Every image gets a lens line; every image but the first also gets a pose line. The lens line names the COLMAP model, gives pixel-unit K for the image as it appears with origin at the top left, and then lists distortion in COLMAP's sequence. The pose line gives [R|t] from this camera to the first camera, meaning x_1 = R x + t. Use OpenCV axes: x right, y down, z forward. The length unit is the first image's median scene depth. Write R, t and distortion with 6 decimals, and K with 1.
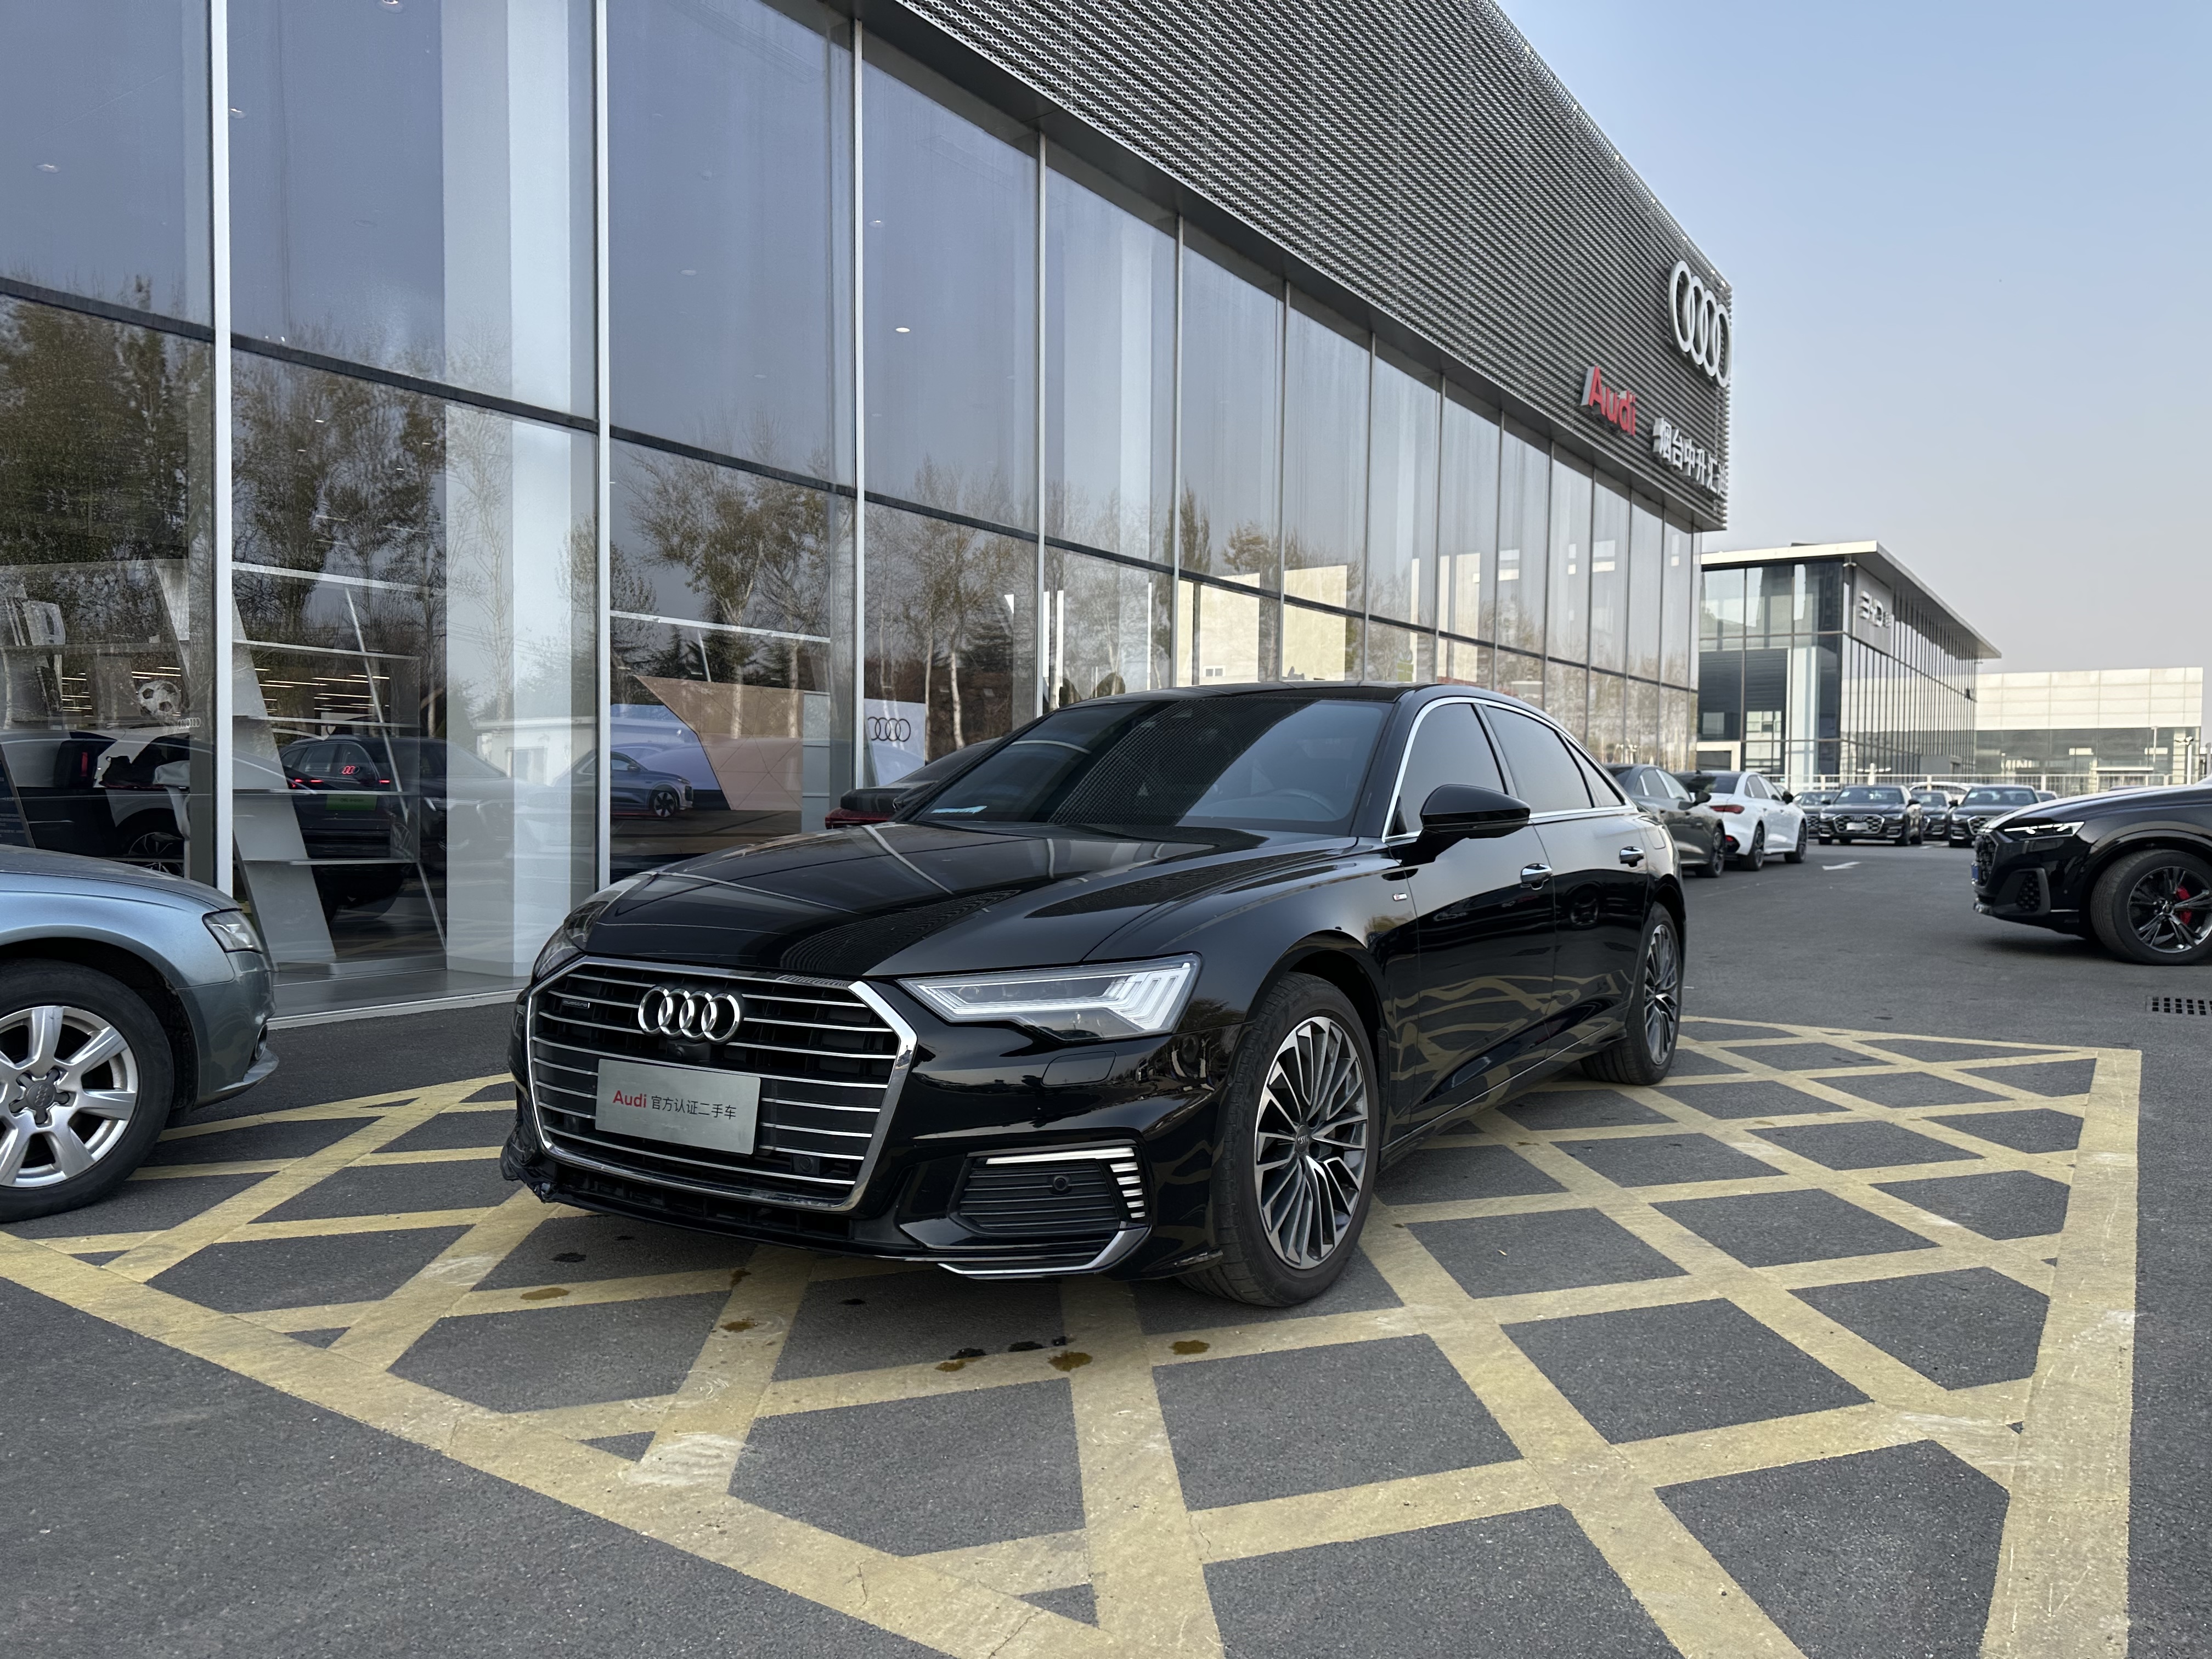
lens RADIAL K [[1538.7, 0, 1106.0], [0, 1538.7, 829.5], [0, 0, 1]] dist [0.047387, -0.077269]
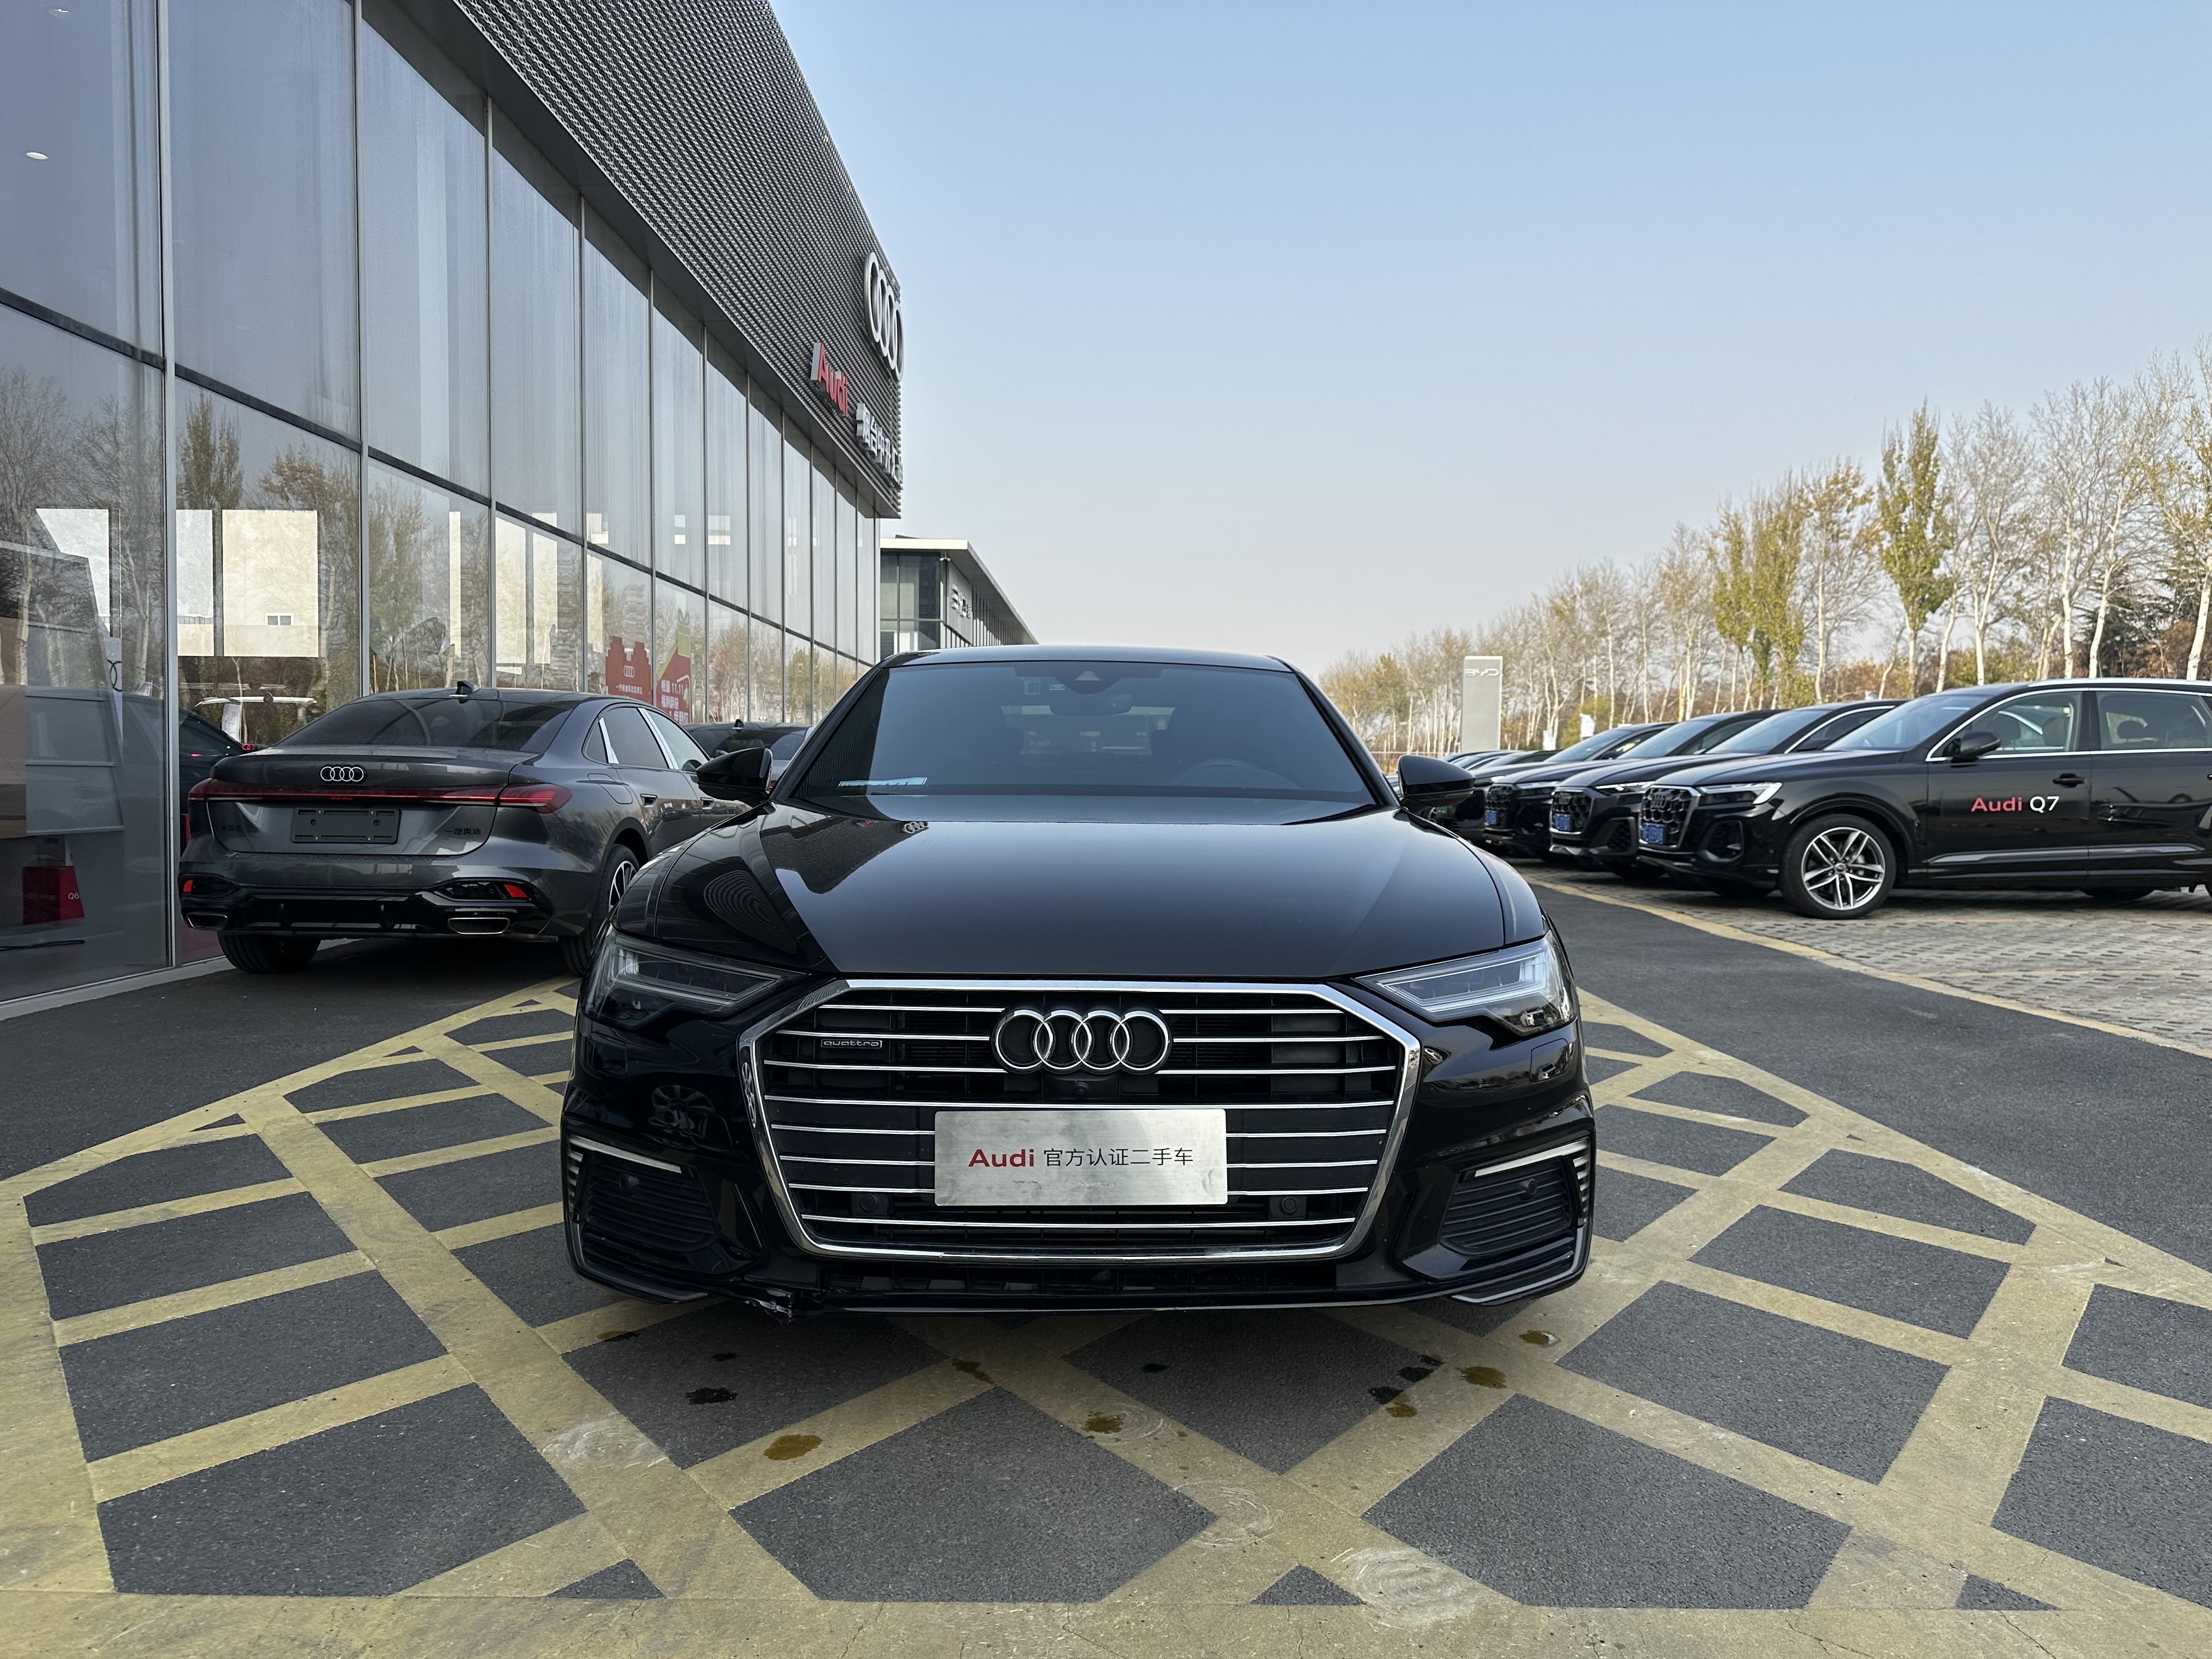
lens RADIAL K [[1547.1, 0, 1106.0], [0, 1547.1, 829.5], [0, 0, 1]] dist [0.042964, -0.051139]
pose [[0.832773, -0.017205, 0.553347, -0.673167], [0.007274, 0.999771, 0.020138, -0.003415], [-0.553567, -0.012745, 0.832707, 0.330680]]
